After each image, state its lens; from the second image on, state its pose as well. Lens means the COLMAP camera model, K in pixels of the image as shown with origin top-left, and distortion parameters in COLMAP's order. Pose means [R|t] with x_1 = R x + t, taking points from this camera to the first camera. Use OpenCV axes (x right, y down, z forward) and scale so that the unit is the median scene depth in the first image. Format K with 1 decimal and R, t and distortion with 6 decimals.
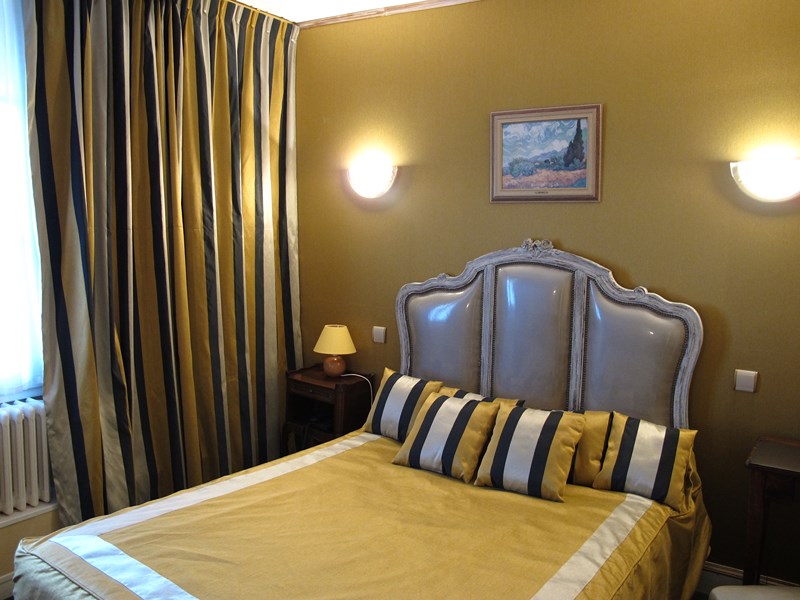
lens RADIAL K [[629.9, 0, 397.3], [0, 629.9, 302.1], [0, 0, 1]] dist [-0.132824, 0.099761]
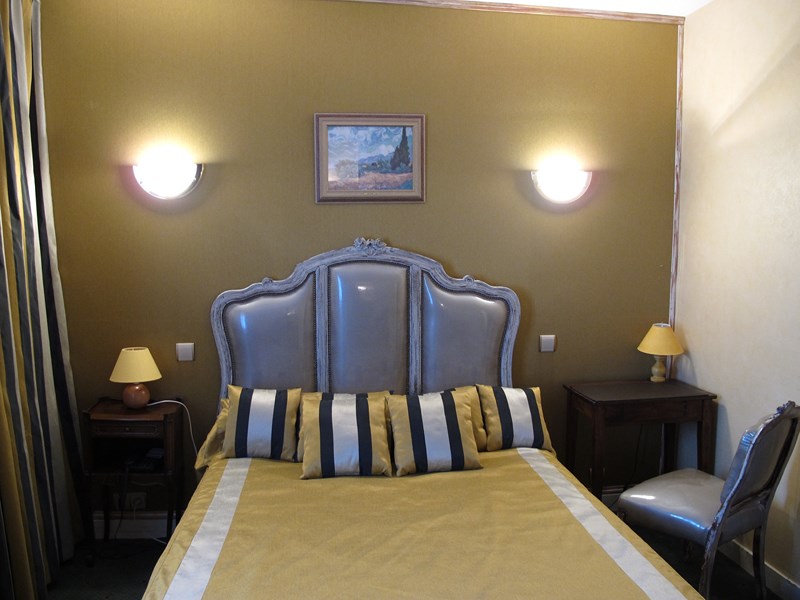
lens RADIAL K [[629.9, 0, 397.3], [0, 629.9, 302.1], [0, 0, 1]] dist [-0.132824, 0.099761]
pose [[0.775381, -0.089886, 0.625063, -0.422155], [0.092498, 0.995308, 0.028385, -0.019810], [-0.624682, 0.035808, 0.780058, 0.154283]]
